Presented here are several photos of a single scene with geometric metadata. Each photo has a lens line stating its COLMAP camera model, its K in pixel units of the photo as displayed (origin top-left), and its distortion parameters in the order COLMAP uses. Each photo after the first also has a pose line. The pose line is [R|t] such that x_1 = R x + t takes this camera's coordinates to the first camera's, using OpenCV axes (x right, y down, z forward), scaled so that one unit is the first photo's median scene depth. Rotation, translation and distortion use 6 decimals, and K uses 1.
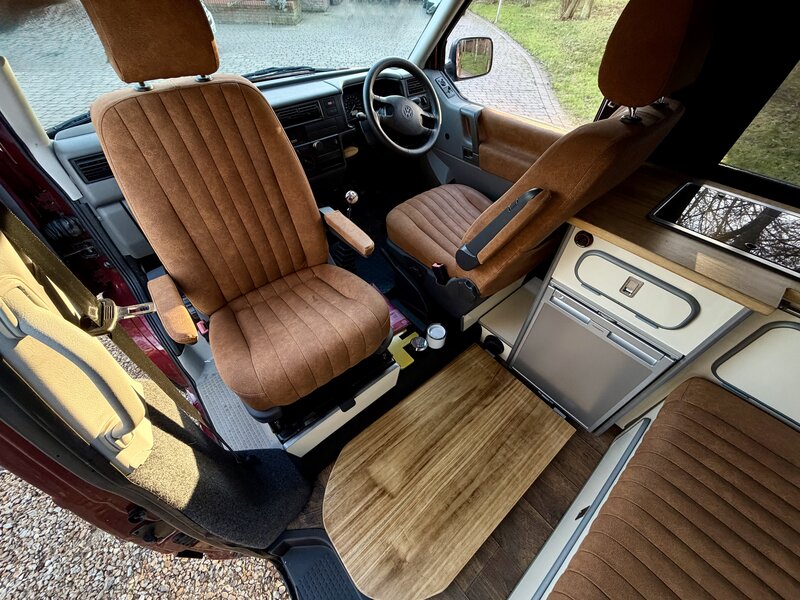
lens RADIAL K [[318.4, 0, 398.9], [0, 318.4, 300.8], [0, 0, 1]] dist [-0.001147, -0.000261]
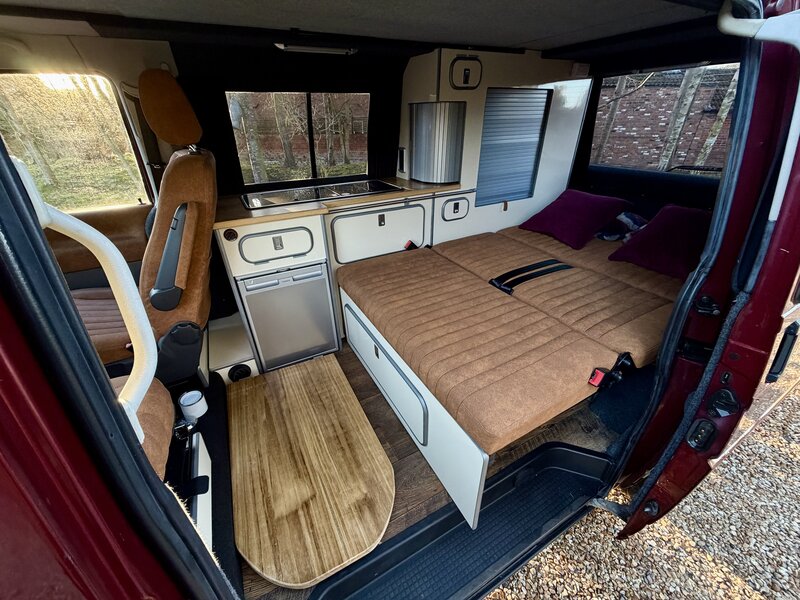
lens RADIAL K [[318.4, 0, 398.9], [0, 318.4, 300.8], [0, 0, 1]] dist [-0.001147, -0.000261]
pose [[0.215419, -0.495076, 0.841721, -0.502183], [0.731698, 0.652657, 0.196613, 0.225302], [-0.646694, 0.573532, 0.502841, -0.009358]]
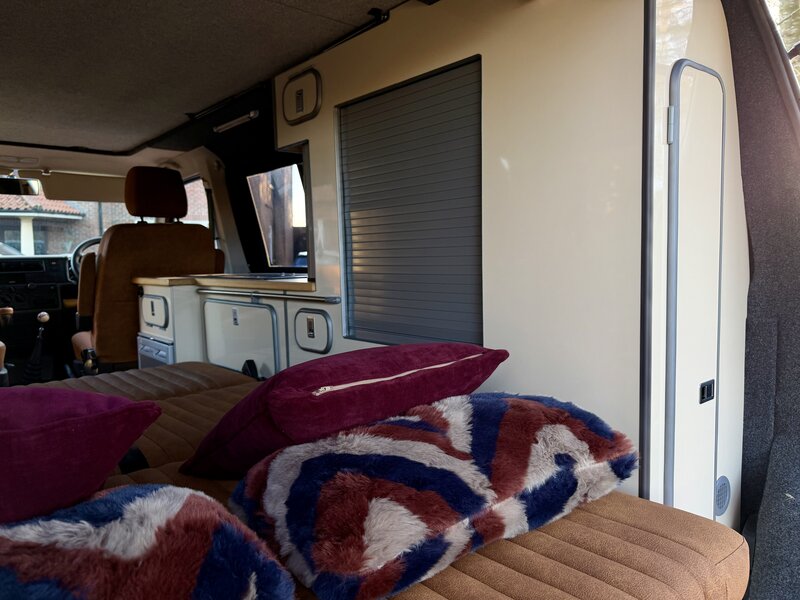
lens RADIAL K [[558.4, 0, 399.8], [0, 558.4, 296.7], [0, 0, 1]] dist [0.070652, -0.104542]
pose [[0.999862, -0.016017, 0.004363, 1.554797], [0.014642, 0.727119, -0.686355, 1.452443], [0.007821, 0.686324, 0.727254, -0.784887]]
